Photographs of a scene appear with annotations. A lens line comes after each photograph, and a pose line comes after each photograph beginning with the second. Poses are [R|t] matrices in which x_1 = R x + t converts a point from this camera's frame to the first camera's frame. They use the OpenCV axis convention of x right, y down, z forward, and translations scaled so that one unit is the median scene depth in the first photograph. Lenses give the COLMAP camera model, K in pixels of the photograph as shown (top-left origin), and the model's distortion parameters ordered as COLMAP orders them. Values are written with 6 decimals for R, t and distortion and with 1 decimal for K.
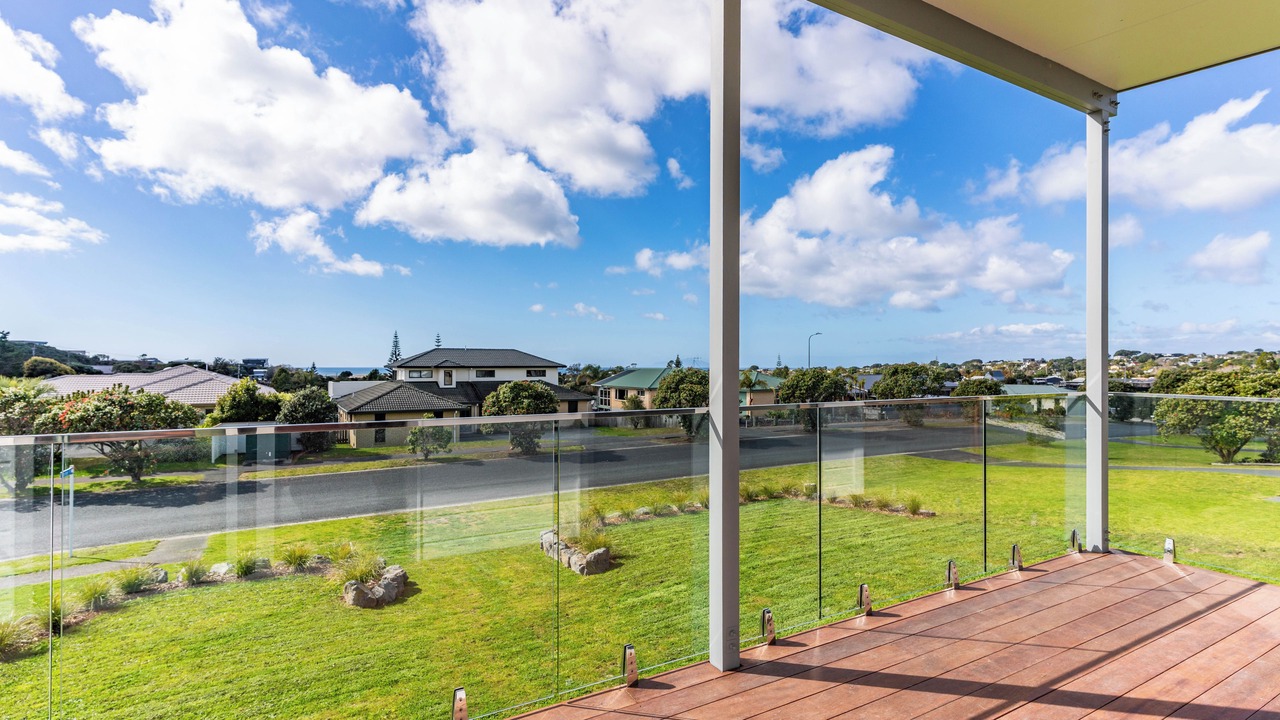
lens RADIAL K [[607.1, 0, 640.0], [0, 607.1, 360.0], [0, 0, 1]] dist [-0.002997, -0.000519]
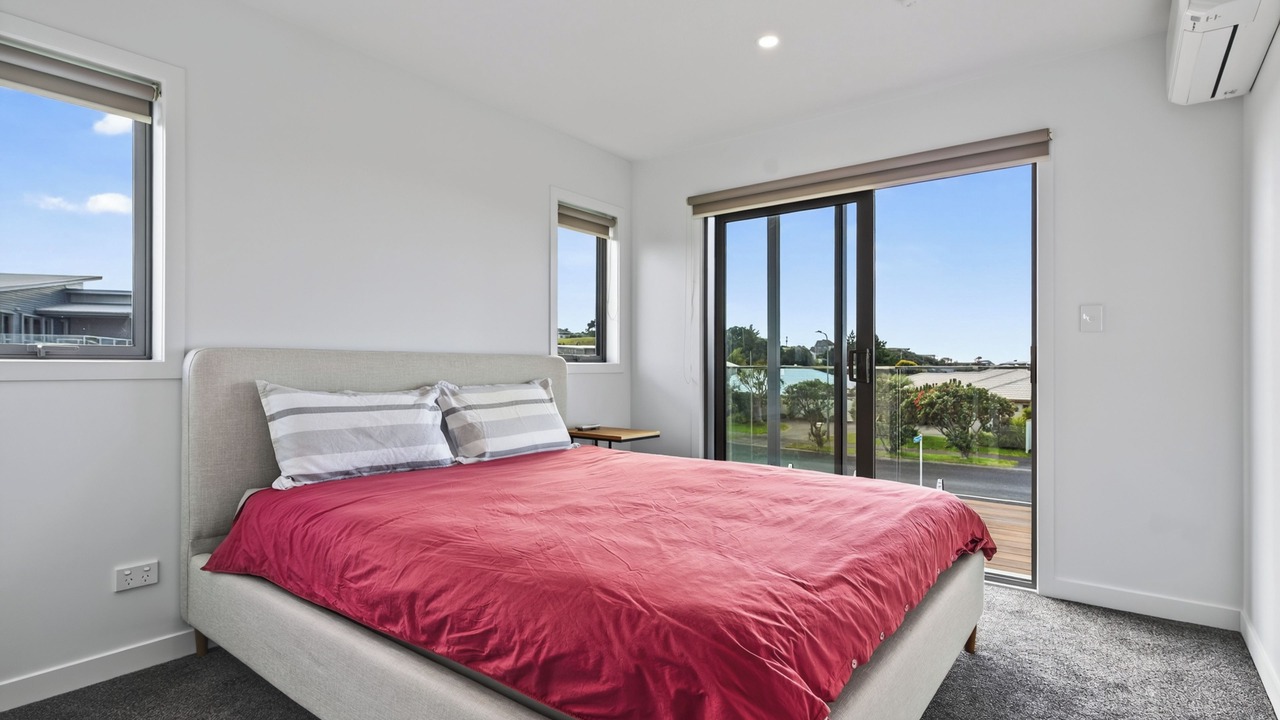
lens RADIAL K [[636.0, 0, 640.7], [0, 636.0, 365.4], [0, 0, 1]] dist [0.003542, -0.011142]
pose [[0.384715, -0.002181, -0.923033, 0.074286], [0.007135, 0.999974, 0.000611, 0.005343], [0.923008, -0.006821, 0.384720, -0.070549]]
